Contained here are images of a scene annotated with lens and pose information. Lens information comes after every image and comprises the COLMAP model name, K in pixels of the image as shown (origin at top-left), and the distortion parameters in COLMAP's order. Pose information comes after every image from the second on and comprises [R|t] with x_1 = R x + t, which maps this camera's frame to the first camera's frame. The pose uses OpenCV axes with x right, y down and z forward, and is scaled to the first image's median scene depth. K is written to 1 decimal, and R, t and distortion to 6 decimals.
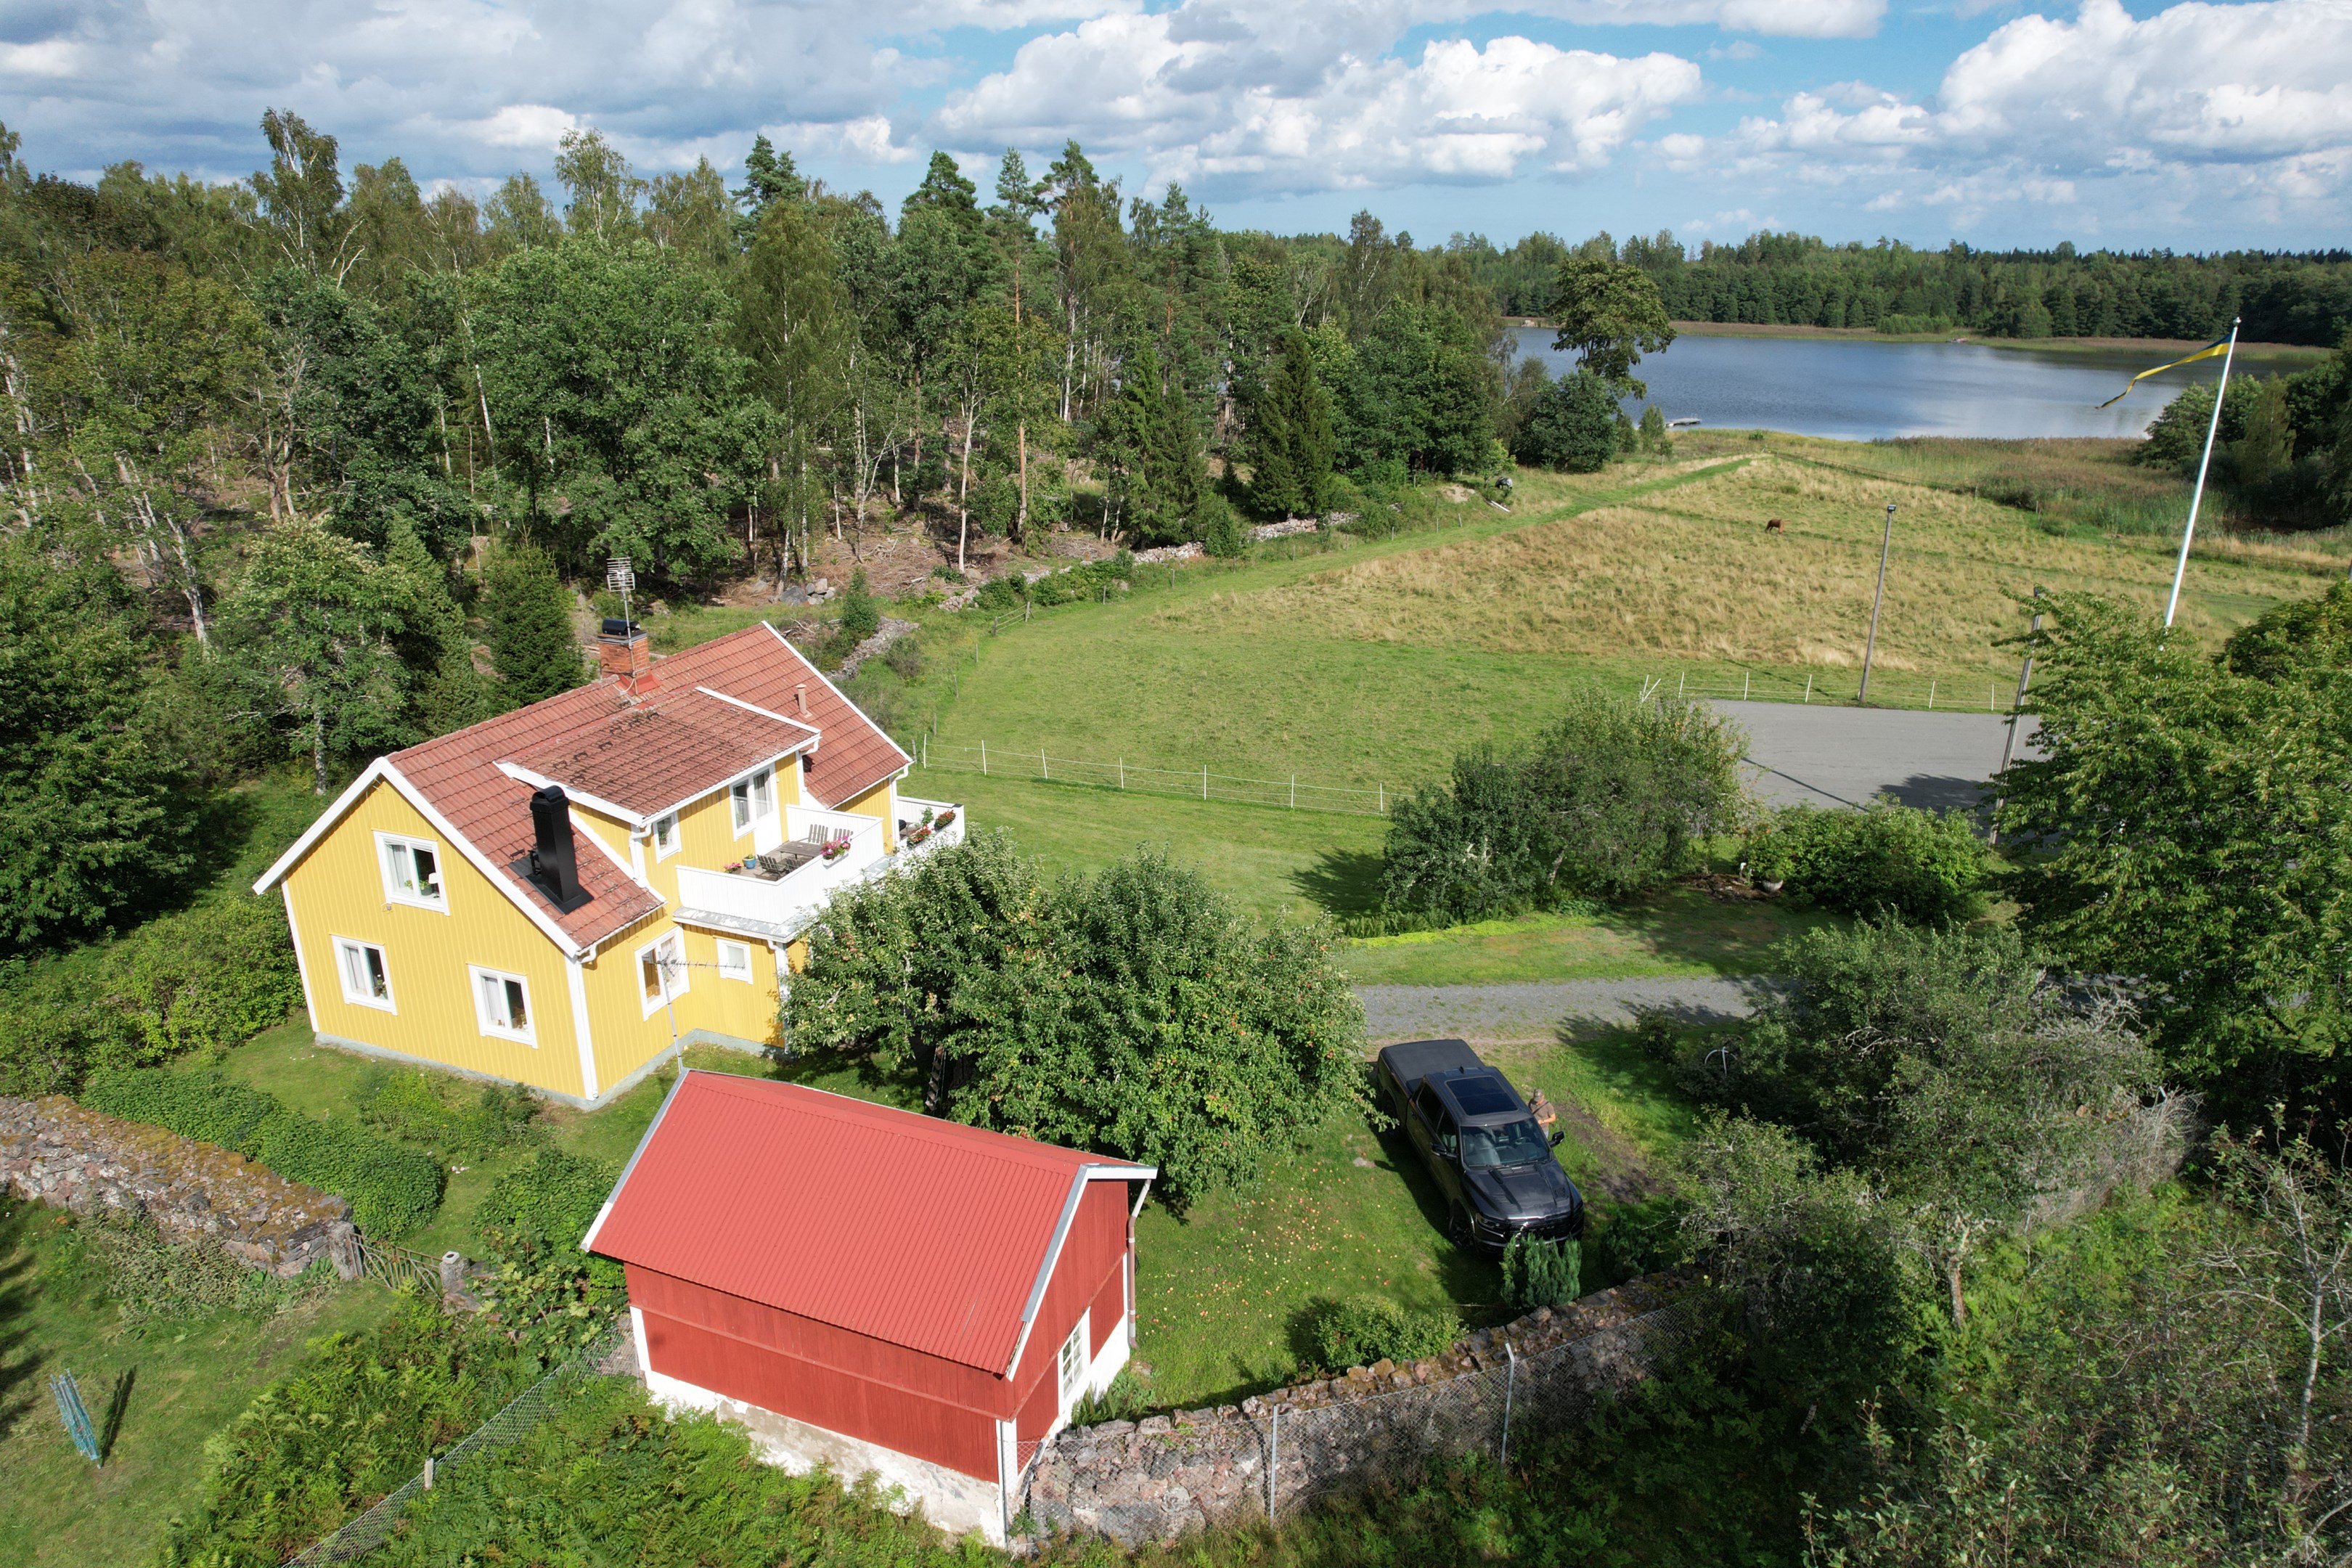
lens RADIAL K [[1497.2, 0, 1176.0], [0, 1497.2, 784.0], [0, 0, 1]] dist [-0.074553, 0.068805]
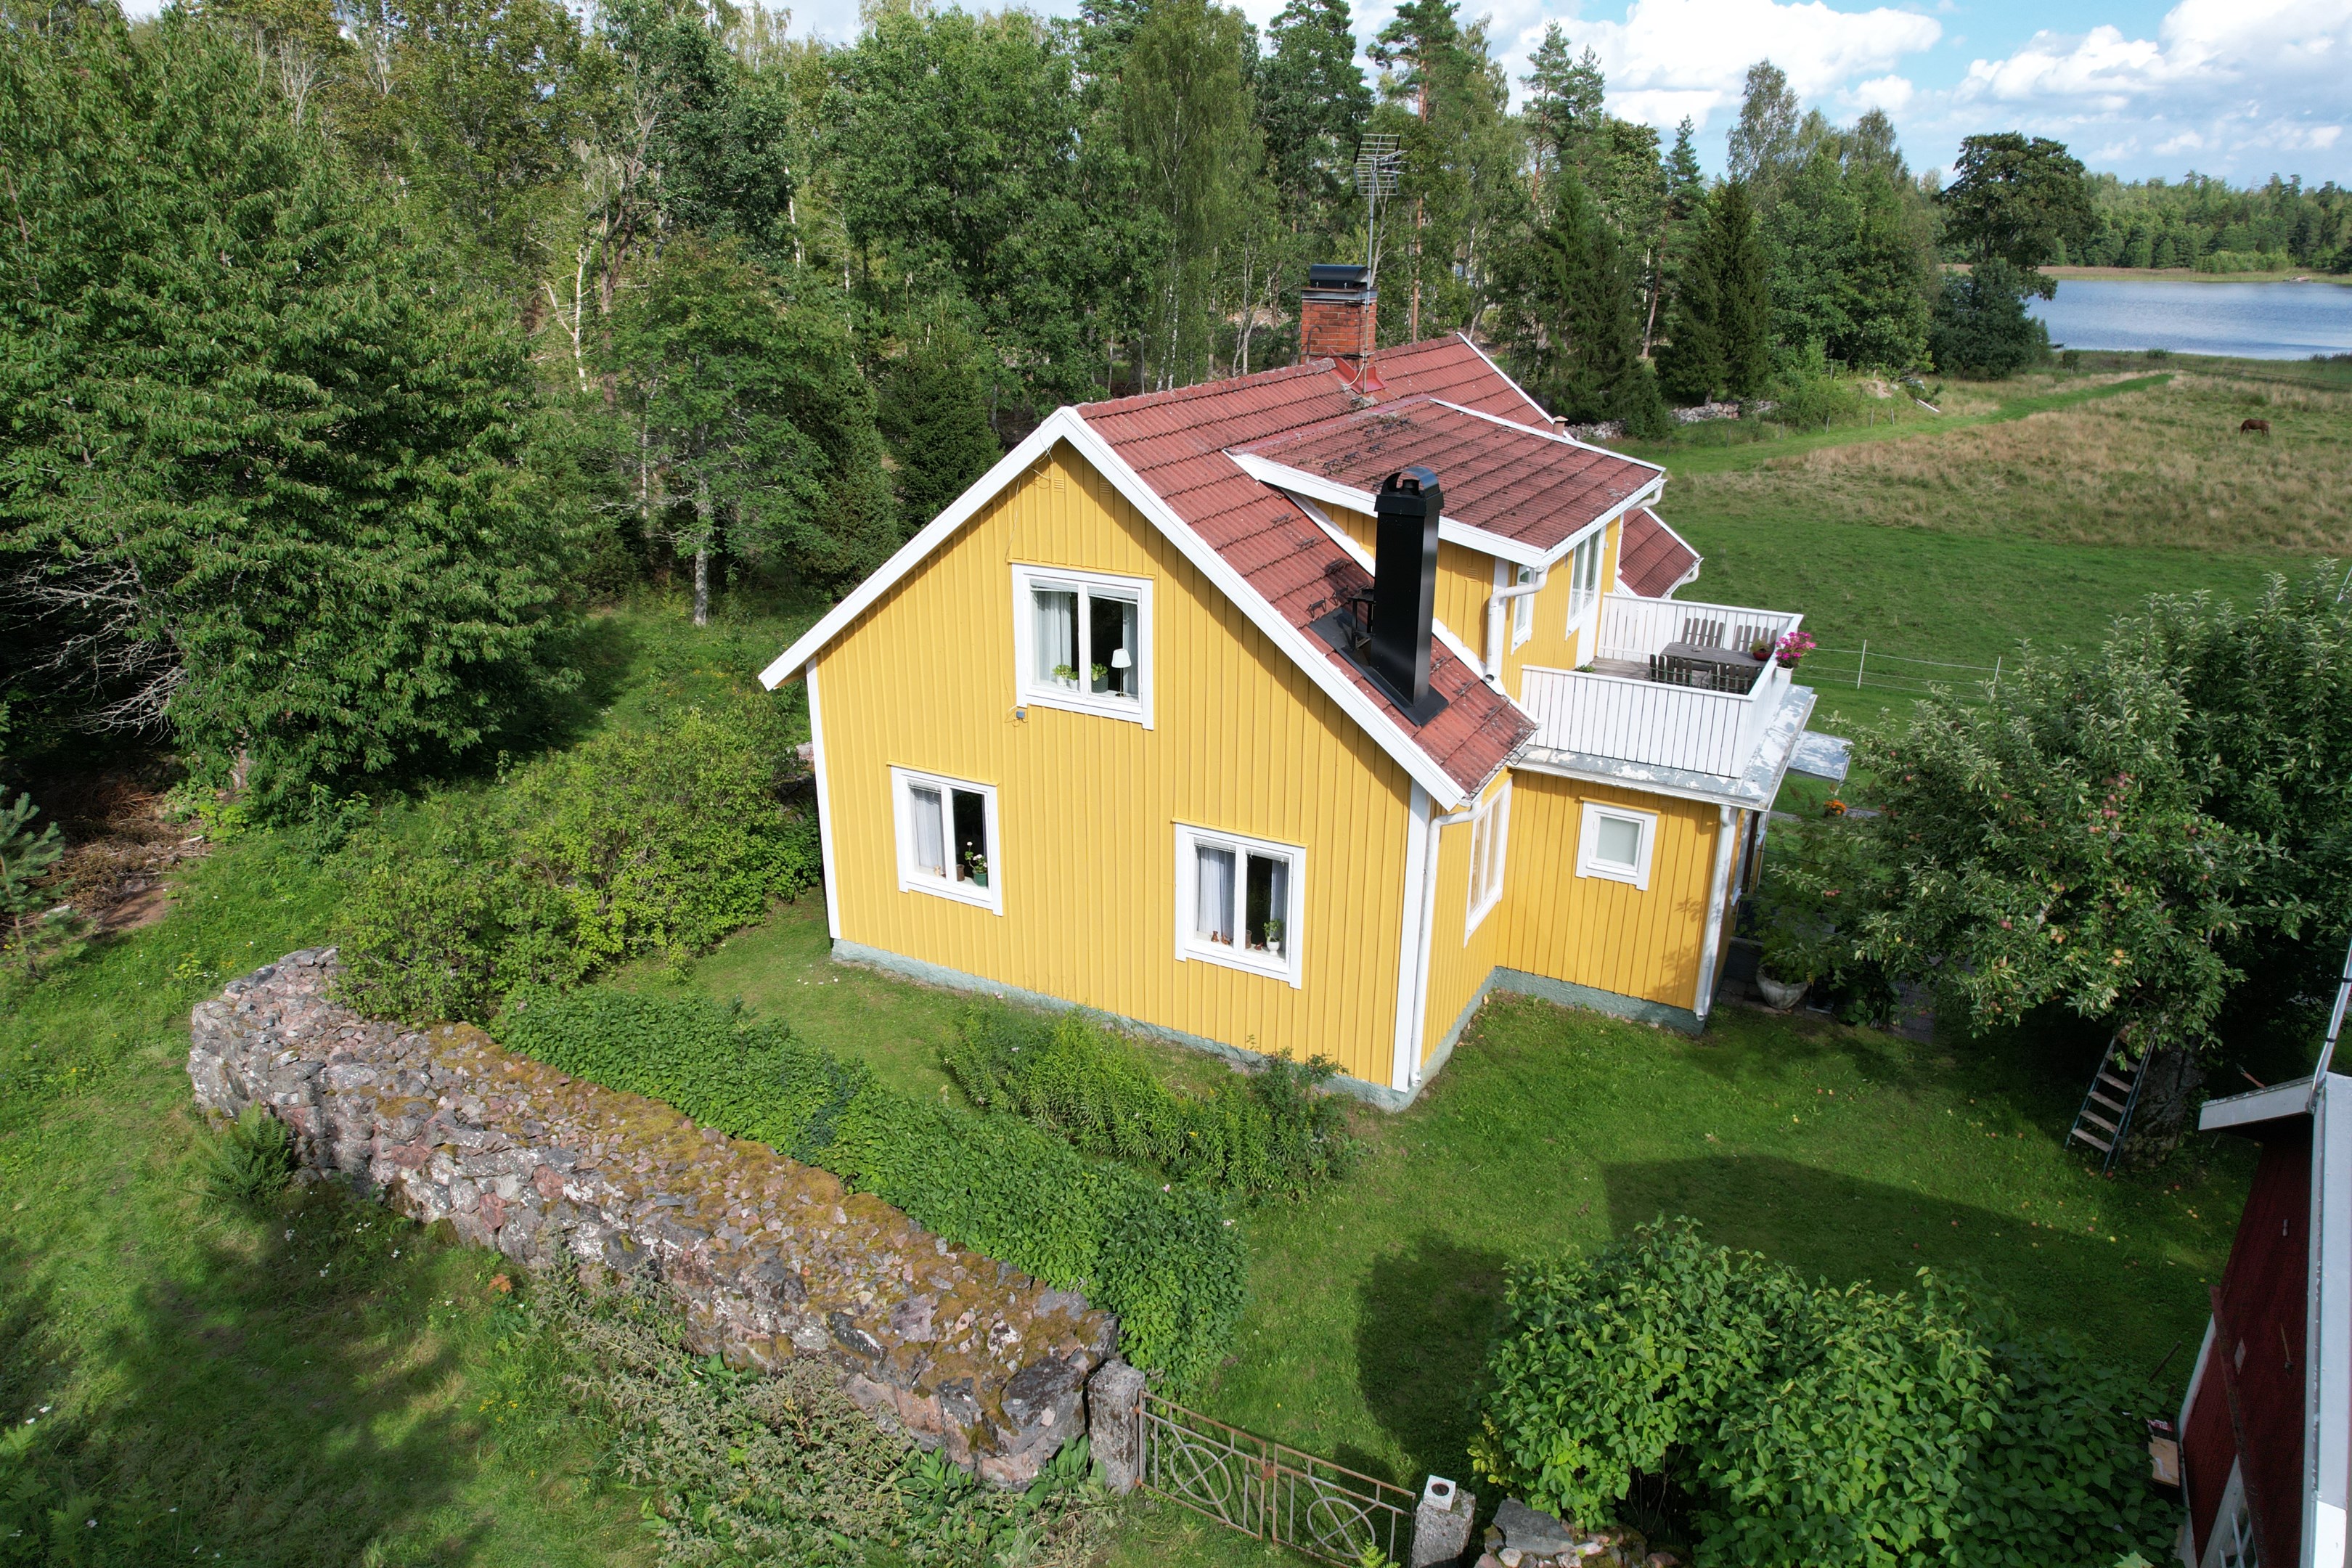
lens RADIAL K [[1497.2, 0, 1176.0], [0, 1497.2, 784.0], [0, 0, 1]] dist [-0.074553, 0.068805]
pose [[0.992037, 0.043148, -0.118323, -0.392927], [-0.039992, 0.998781, 0.028919, 0.086999], [0.119427, -0.023956, 0.992554, 0.440774]]
